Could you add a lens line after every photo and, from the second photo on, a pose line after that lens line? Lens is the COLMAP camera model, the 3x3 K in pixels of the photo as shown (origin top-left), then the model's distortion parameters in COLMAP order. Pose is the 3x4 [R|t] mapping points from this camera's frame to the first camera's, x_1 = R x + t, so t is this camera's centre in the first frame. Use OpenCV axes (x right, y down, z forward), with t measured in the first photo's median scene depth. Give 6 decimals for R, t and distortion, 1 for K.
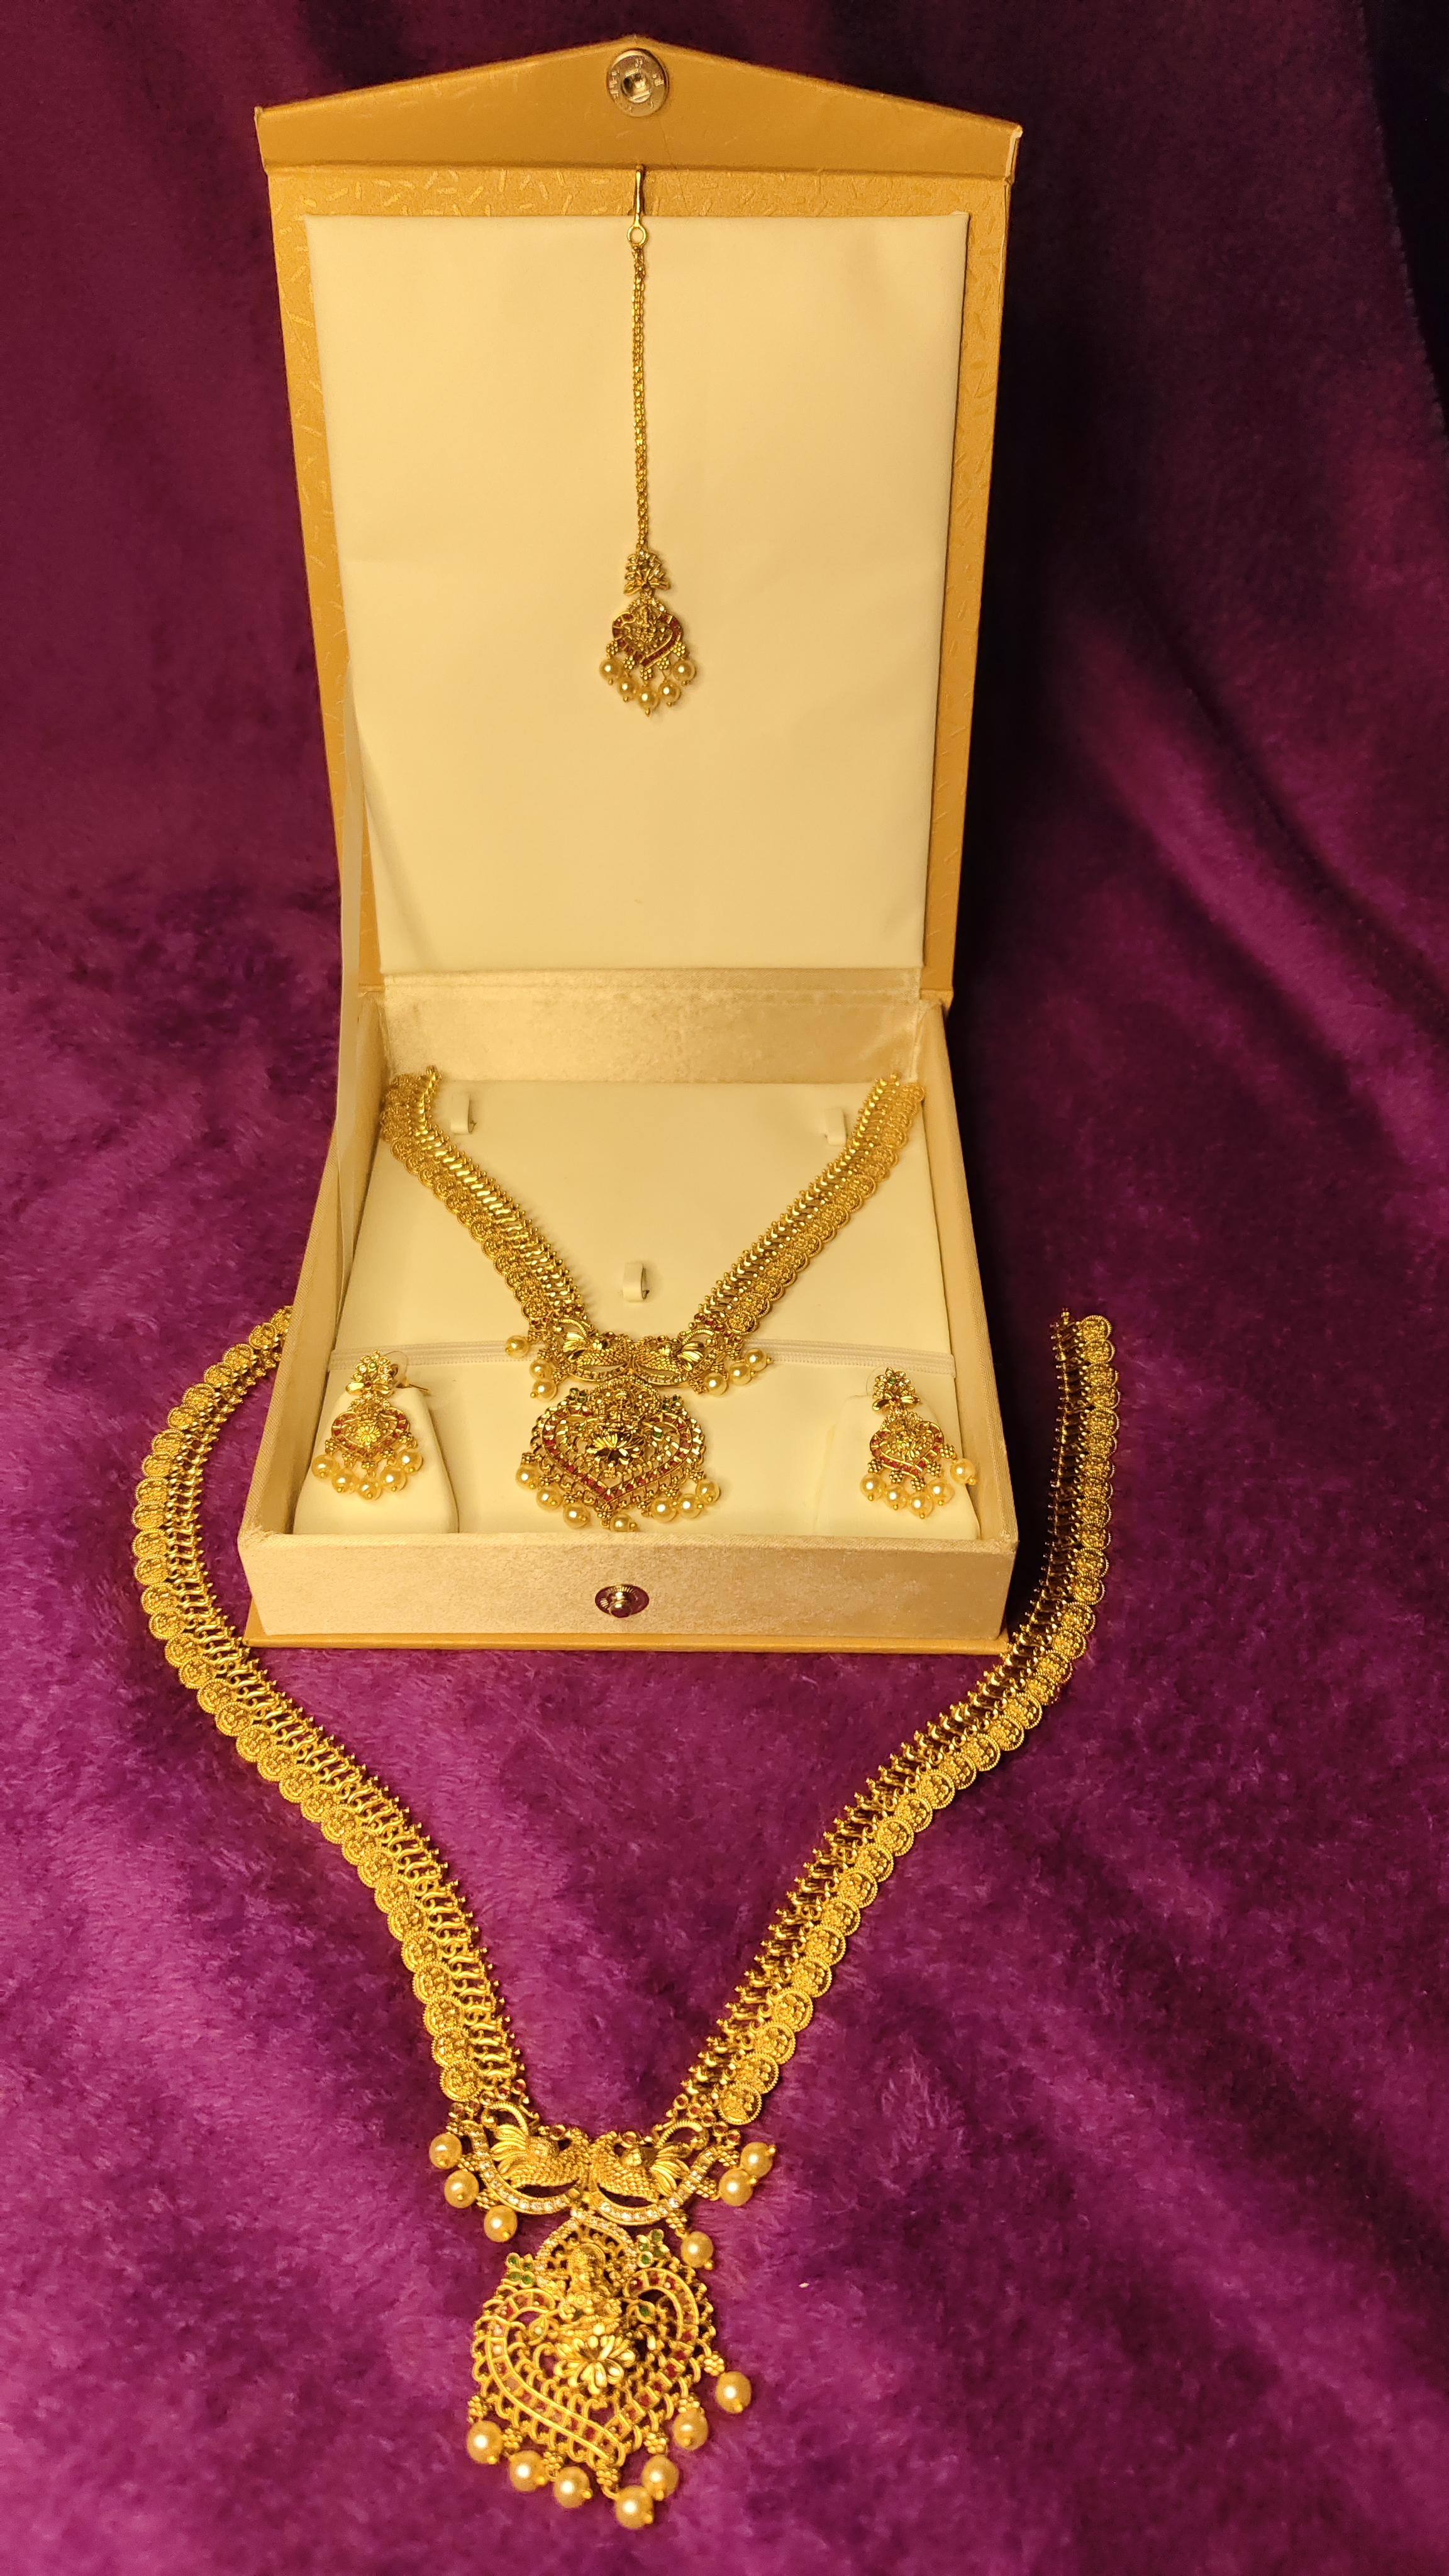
lens RADIAL K [[1947.8, 0, 769.5], [0, 1947.8, 1267.4], [0, 0, 1]] dist [0.017937, -0.039055]
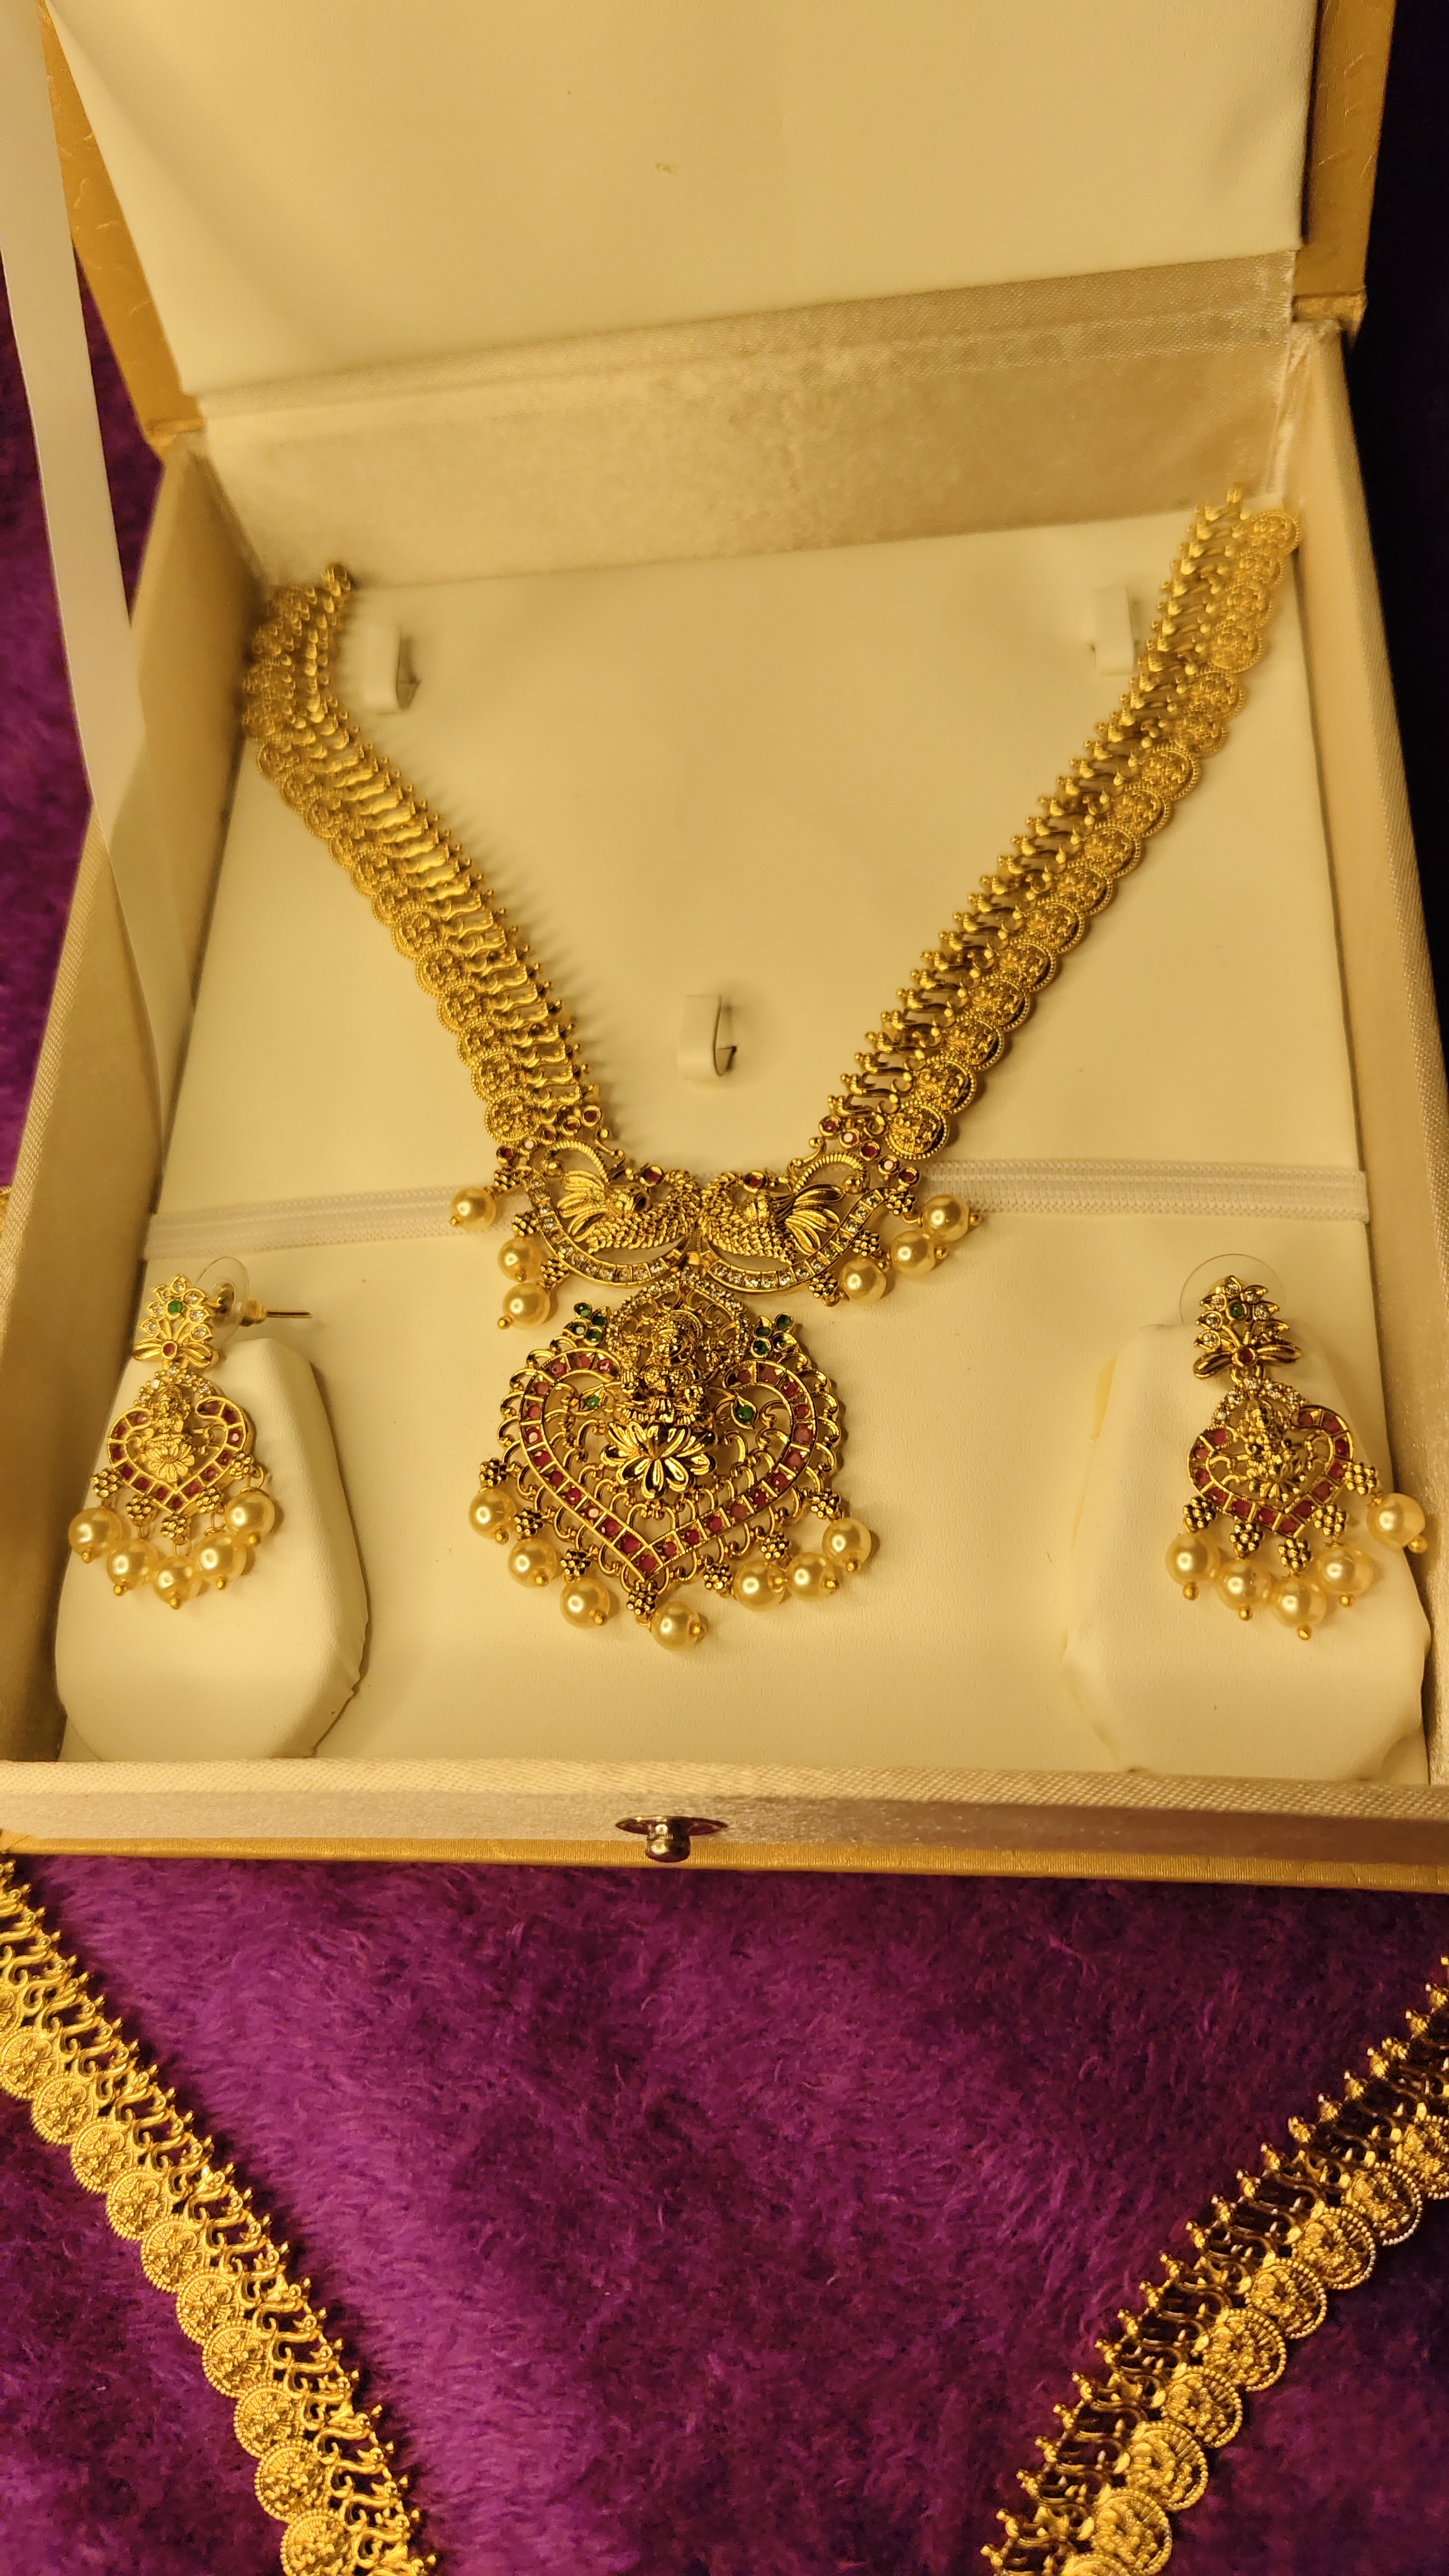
lens RADIAL K [[1947.8, 0, 707.2], [0, 1947.8, 1225.9], [0, 0, 1]] dist [0.017937, -0.039055]
pose [[0.980079, -0.024798, -0.197053, 0.033631], [0.093197, 0.933578, 0.346043, -0.140129], [0.175384, -0.357514, 0.917292, 0.599560]]
